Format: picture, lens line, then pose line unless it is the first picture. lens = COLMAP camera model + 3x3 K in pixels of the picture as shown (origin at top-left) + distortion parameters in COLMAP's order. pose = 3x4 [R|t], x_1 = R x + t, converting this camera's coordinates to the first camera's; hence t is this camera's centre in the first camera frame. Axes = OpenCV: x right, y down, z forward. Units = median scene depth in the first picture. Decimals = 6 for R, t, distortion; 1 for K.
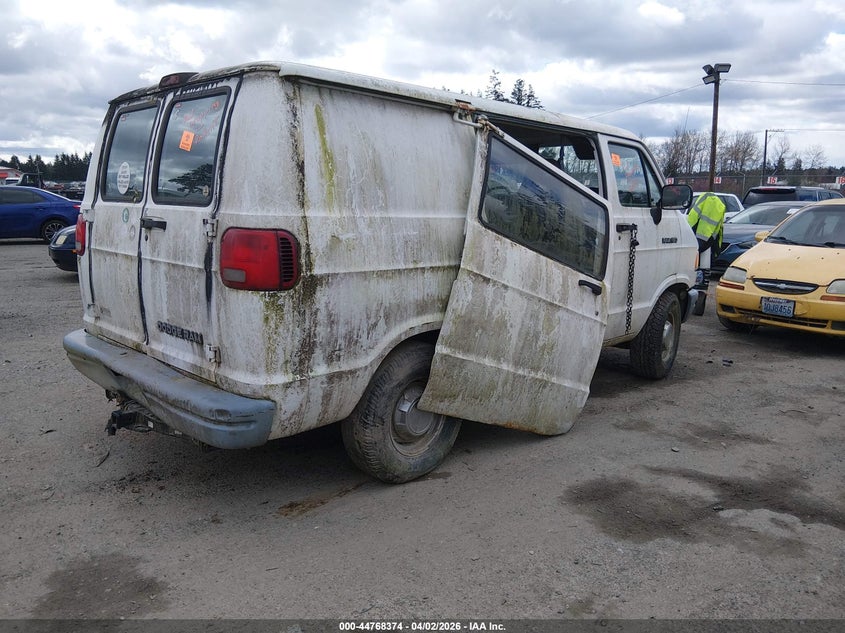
lens RADIAL K [[681.1, 0, 427.5], [0, 681.1, 316.7], [0, 0, 1]] dist [0.078233, -0.164488]
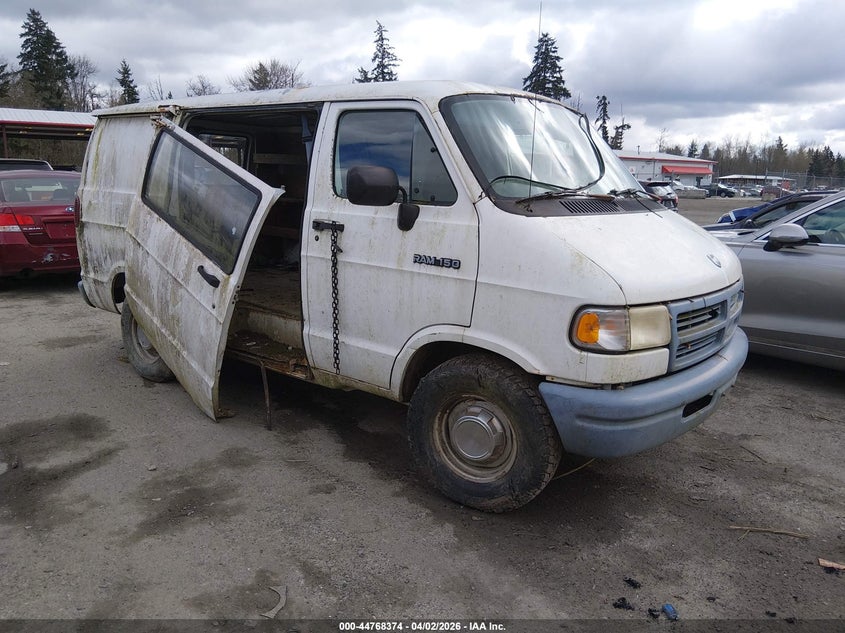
lens RADIAL K [[681.1, 0, 427.5], [0, 681.1, 316.7], [0, 0, 1]] dist [0.078233, -0.164488]
pose [[0.047743, 0.175306, -0.983356, 1.283206], [-0.199544, 0.966308, 0.162579, -0.218583], [0.978725, 0.188461, 0.081116, 1.314595]]
